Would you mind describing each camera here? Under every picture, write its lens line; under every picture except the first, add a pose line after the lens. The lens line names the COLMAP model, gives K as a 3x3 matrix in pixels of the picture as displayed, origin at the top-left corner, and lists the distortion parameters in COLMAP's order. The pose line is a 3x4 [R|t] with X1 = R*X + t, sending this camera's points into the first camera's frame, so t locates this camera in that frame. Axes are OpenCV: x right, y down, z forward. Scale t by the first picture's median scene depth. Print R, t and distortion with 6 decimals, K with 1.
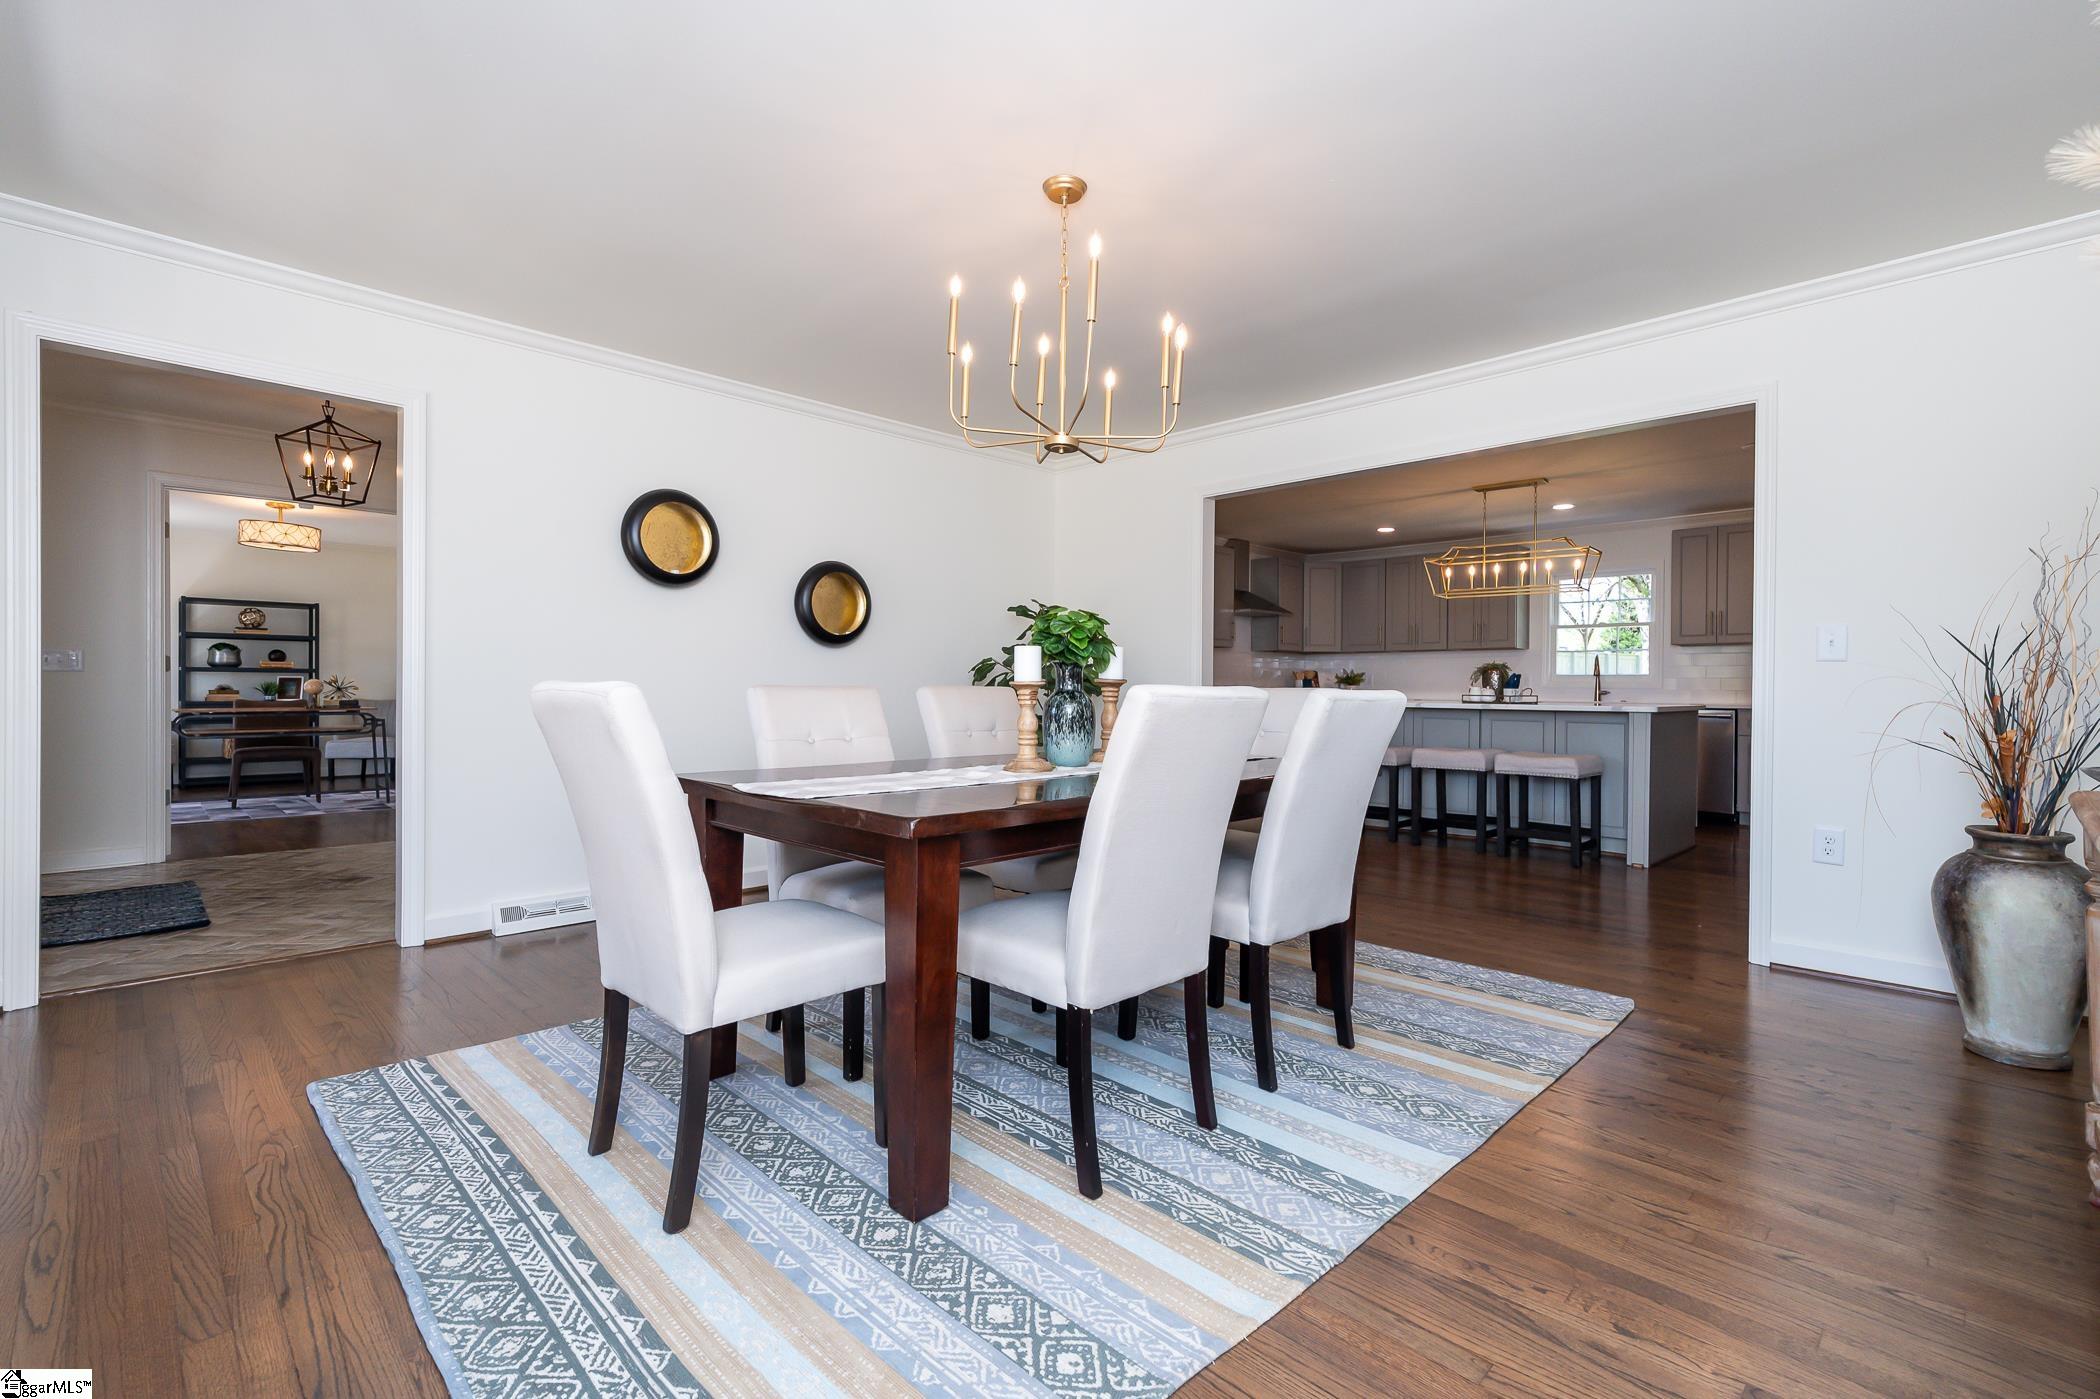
lens RADIAL K [[960.9, 0, 1056.1], [0, 960.9, 701.8], [0, 0, 1]] dist [-0.002737, -0.000170]
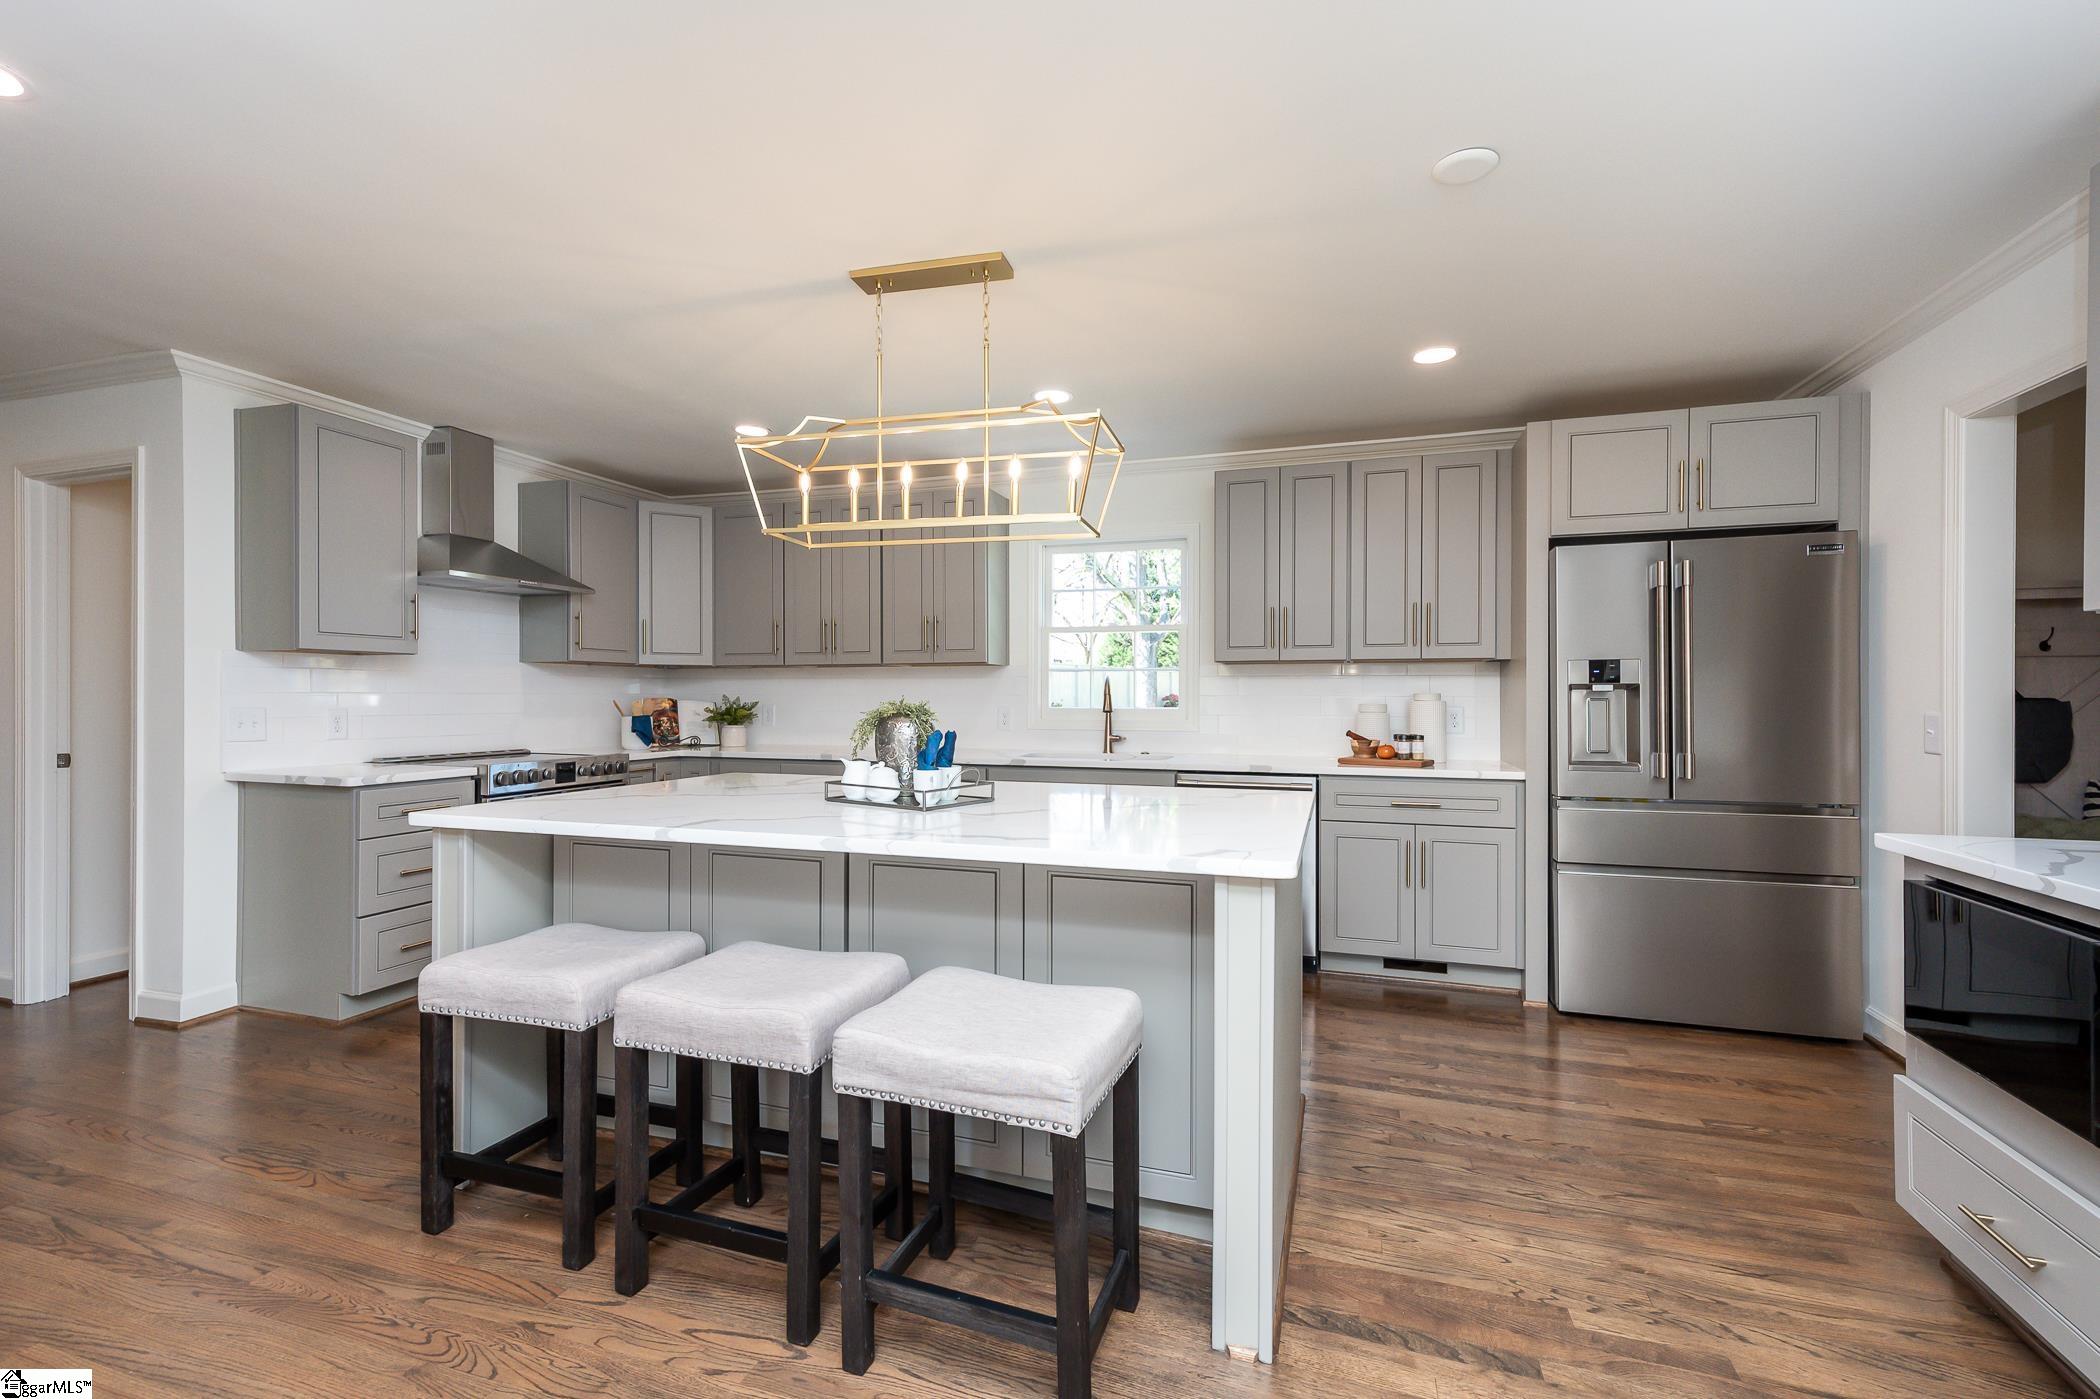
lens RADIAL K [[910.5, 0, 1054.5], [0, 910.5, 697.9], [0, 0, 1]] dist [0.005515, 0.000143]
pose [[0.889899, -0.008634, 0.456075, 0.331560], [0.013488, 0.999882, -0.007388, -0.038117], [-0.455958, 0.012726, 0.889910, 0.613003]]
